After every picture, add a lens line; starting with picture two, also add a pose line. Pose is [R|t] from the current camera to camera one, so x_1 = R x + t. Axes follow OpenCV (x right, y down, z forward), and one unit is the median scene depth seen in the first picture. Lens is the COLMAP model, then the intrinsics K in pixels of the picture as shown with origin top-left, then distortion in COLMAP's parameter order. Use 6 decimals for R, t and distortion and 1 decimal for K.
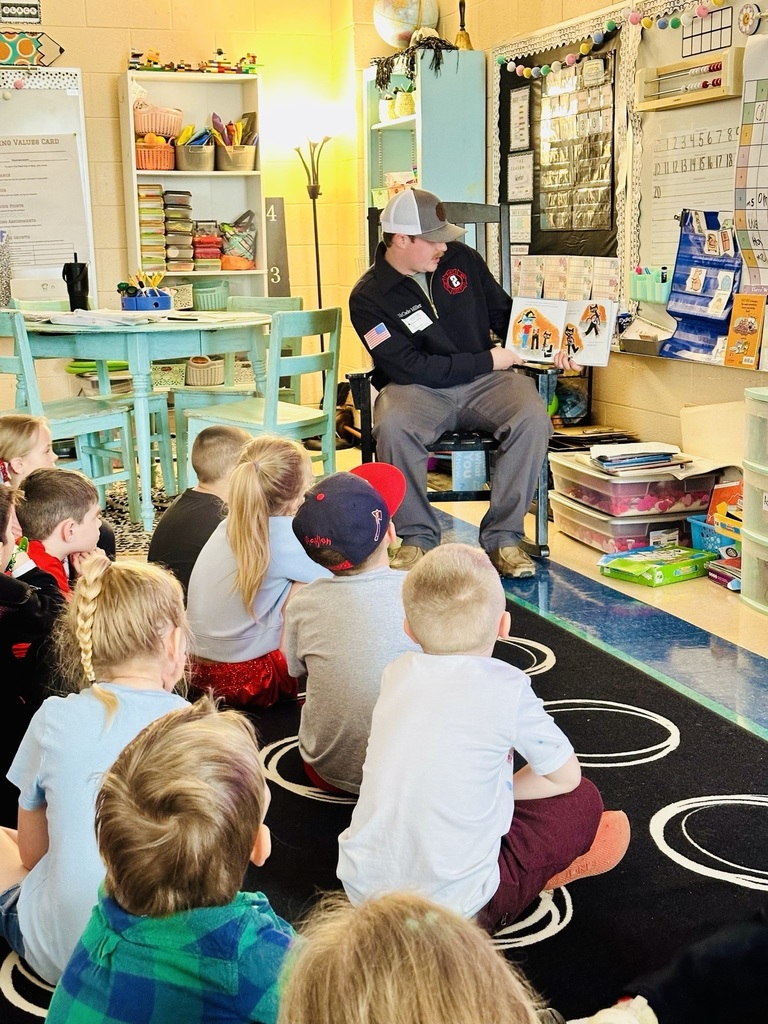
lens RADIAL K [[1636.6, 0, 384.0], [0, 1636.6, 512.0], [0, 0, 1]] dist [0.168075, -0.399660]
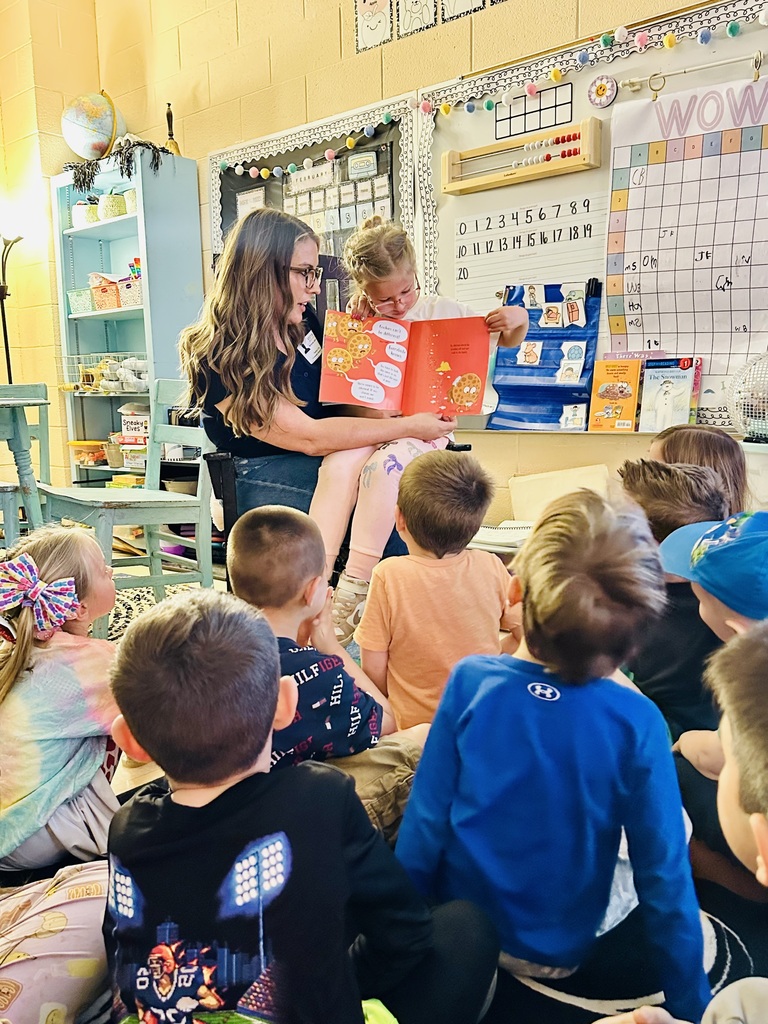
lens RADIAL K [[937.2, 0, 384.0], [0, 937.2, 512.0], [0, 0, 1]] dist [0.063292, -0.087116]
pose [[0.862781, -0.071518, 0.500495, -0.191962], [0.097334, 0.994922, -0.025620, -0.035249], [-0.496121, 0.070820, 0.865360, 0.543874]]
